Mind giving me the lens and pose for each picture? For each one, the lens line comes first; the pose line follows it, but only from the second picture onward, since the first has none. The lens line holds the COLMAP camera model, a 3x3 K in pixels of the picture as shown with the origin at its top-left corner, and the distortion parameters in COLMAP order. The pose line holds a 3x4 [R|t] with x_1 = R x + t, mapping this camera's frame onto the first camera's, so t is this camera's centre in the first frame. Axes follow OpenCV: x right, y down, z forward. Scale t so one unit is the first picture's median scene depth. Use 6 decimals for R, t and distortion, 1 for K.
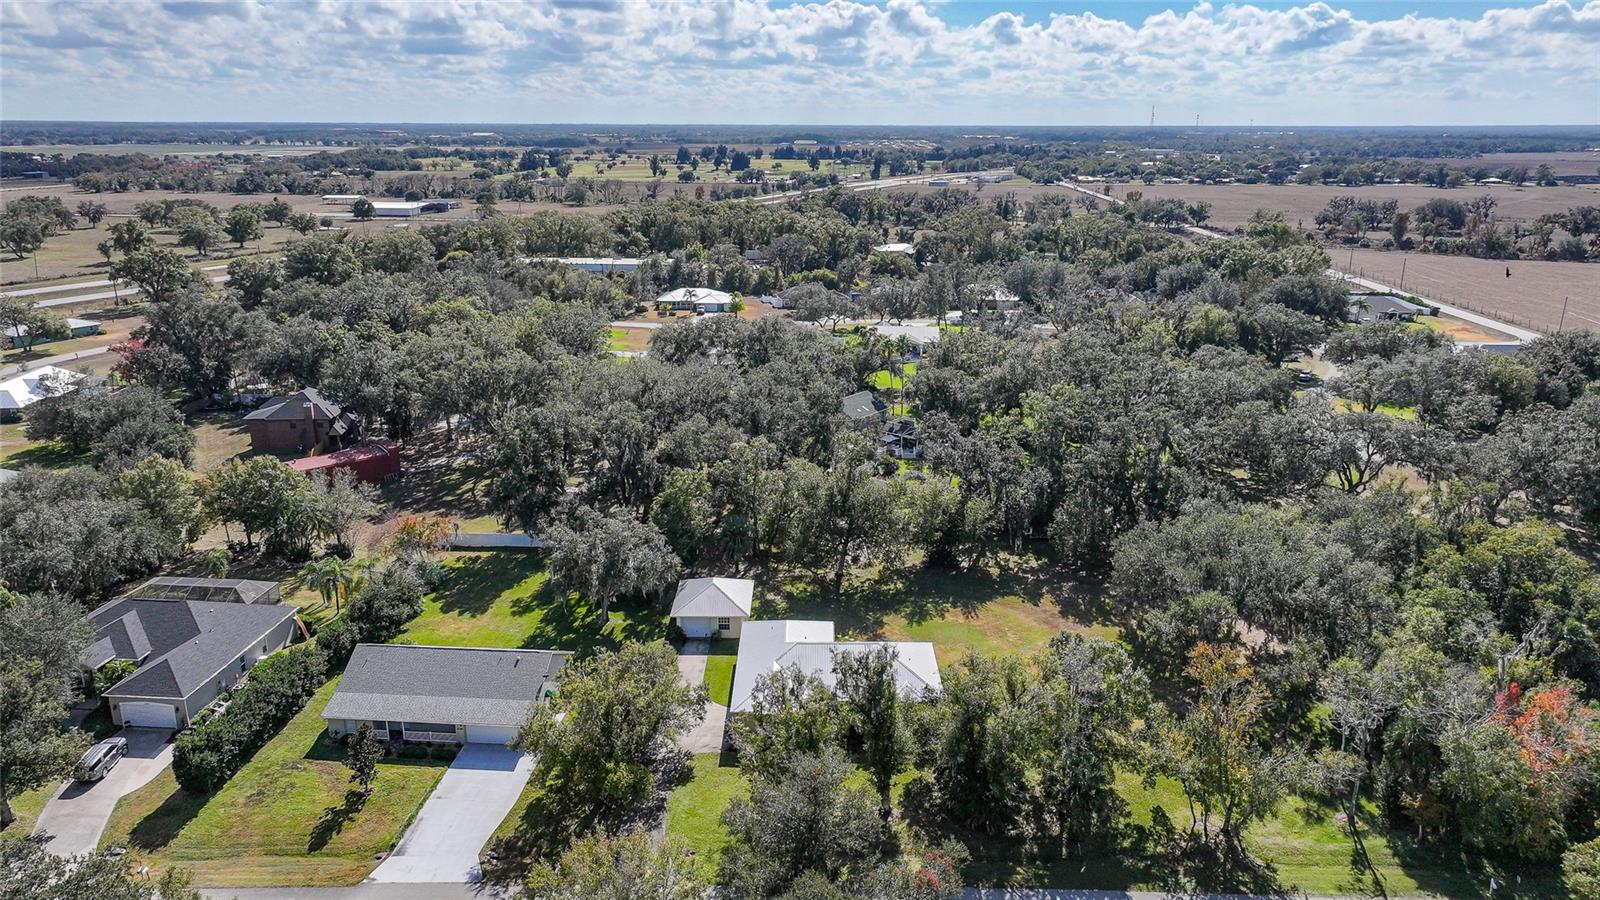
lens RADIAL K [[1108.6, 0, 800.0], [0, 1108.6, 450.0], [0, 0, 1]] dist [-0.000601, 0.005301]
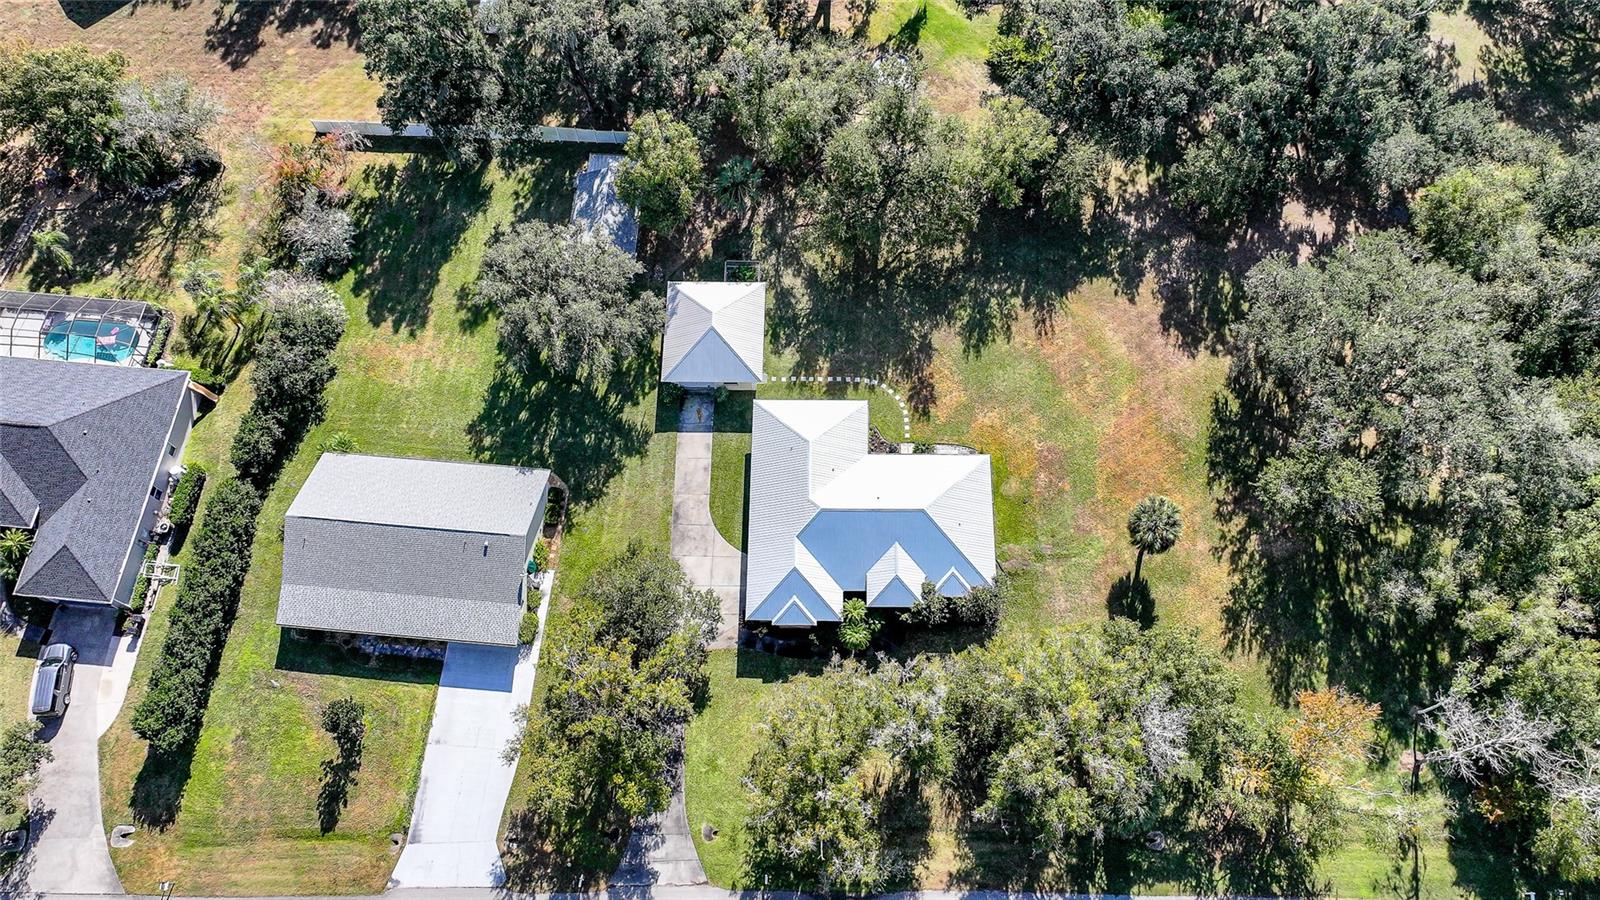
lens RADIAL K [[1108.6, 0, 800.0], [0, 1108.6, 450.0], [0, 0, 1]] dist [-0.000601, 0.005301]
pose [[0.999879, 0.002935, -0.015286, -0.005903], [0.009986, 0.632395, 0.774581, -0.365577], [0.011940, -0.774640, 0.632289, 0.396162]]
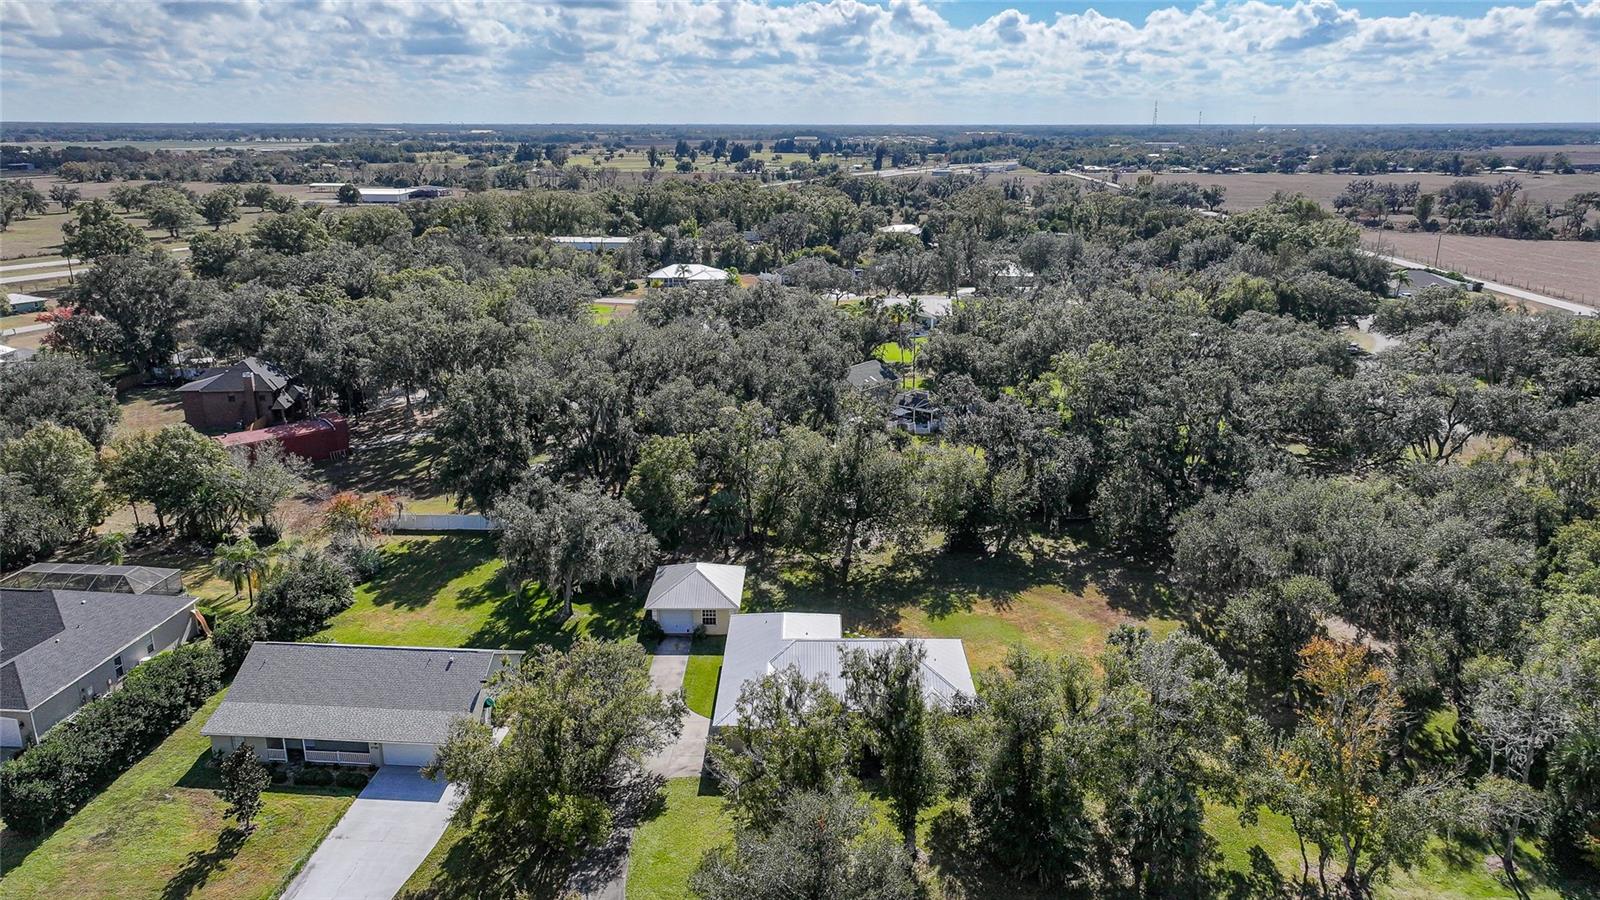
lens RADIAL K [[1108.6, 0, 800.0], [0, 1108.6, 450.0], [0, 0, 1]] dist [-0.000601, 0.005301]
pose [[0.999997, -0.002068, -0.001112, 0.000939], [0.002068, 0.999998, -0.000128, 0.026537], [0.001113, 0.000126, 0.999999, 0.141899]]
